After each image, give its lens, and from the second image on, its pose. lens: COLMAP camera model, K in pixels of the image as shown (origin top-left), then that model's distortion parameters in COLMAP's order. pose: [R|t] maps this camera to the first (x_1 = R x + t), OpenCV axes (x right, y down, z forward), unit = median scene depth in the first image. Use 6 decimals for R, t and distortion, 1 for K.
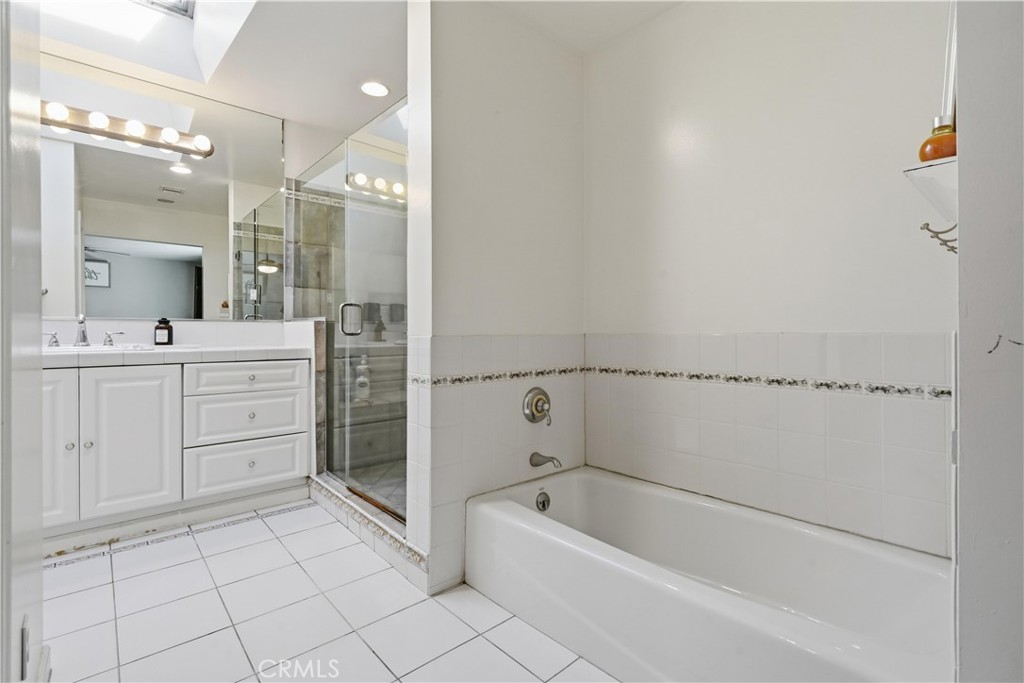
lens RADIAL K [[469.9, 0, 517.1], [0, 469.9, 331.2], [0, 0, 1]] dist [-0.003168, 0.000015]
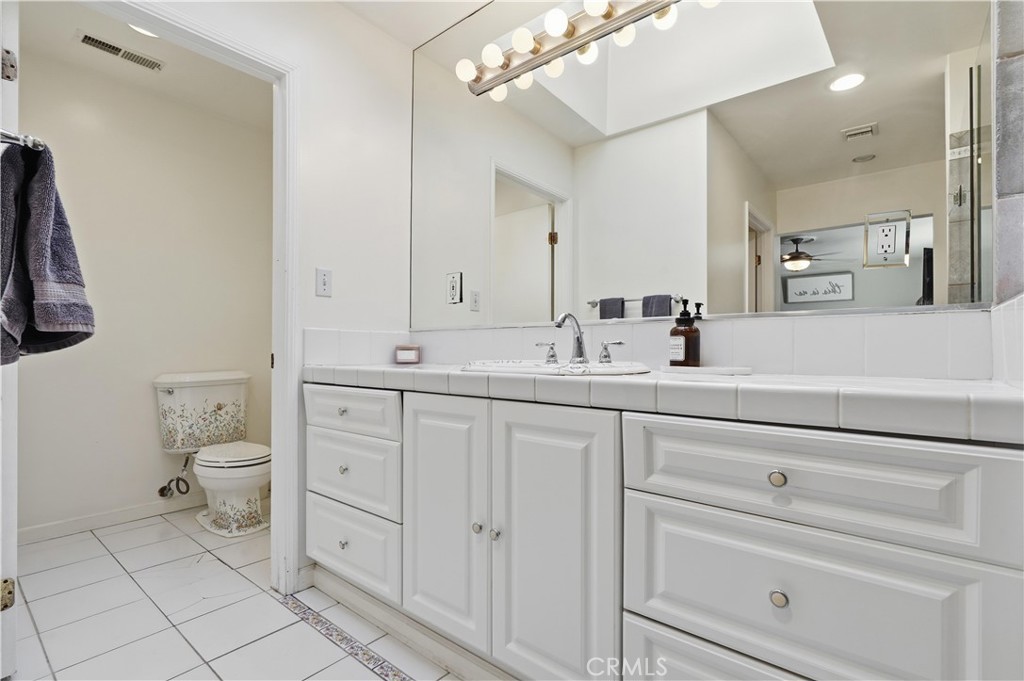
lens RADIAL K [[472.1, 0, 519.7], [0, 472.1, 353.4], [0, 0, 1]] dist [0.001410, 0.000140]
pose [[0.162376, 0.006294, -0.986709, -0.282064], [-0.001862, 0.999980, 0.006072, 0.013554], [0.986727, 0.000851, 0.162384, 0.778639]]
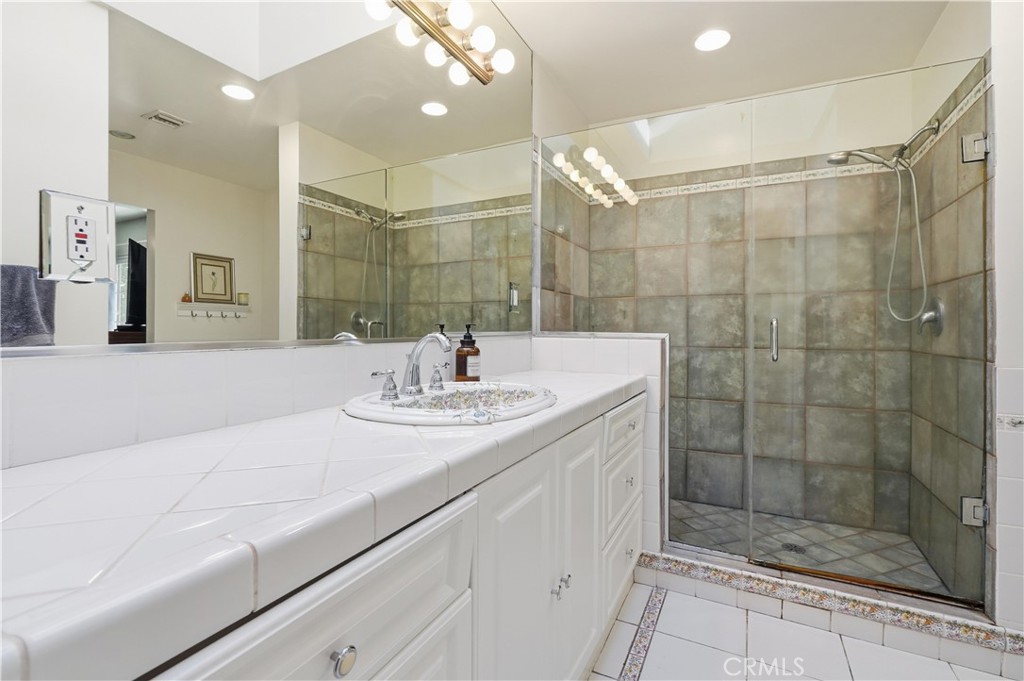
lens RADIAL K [[469.9, 0, 517.1], [0, 469.9, 330.2], [0, 0, 1]] dist [-0.003168, 0.000015]
pose [[0.930897, 0.005234, 0.365245, -0.974373], [-0.008525, 0.999936, 0.007399, -0.044036], [-0.365183, -0.010001, 0.930882, 0.429185]]
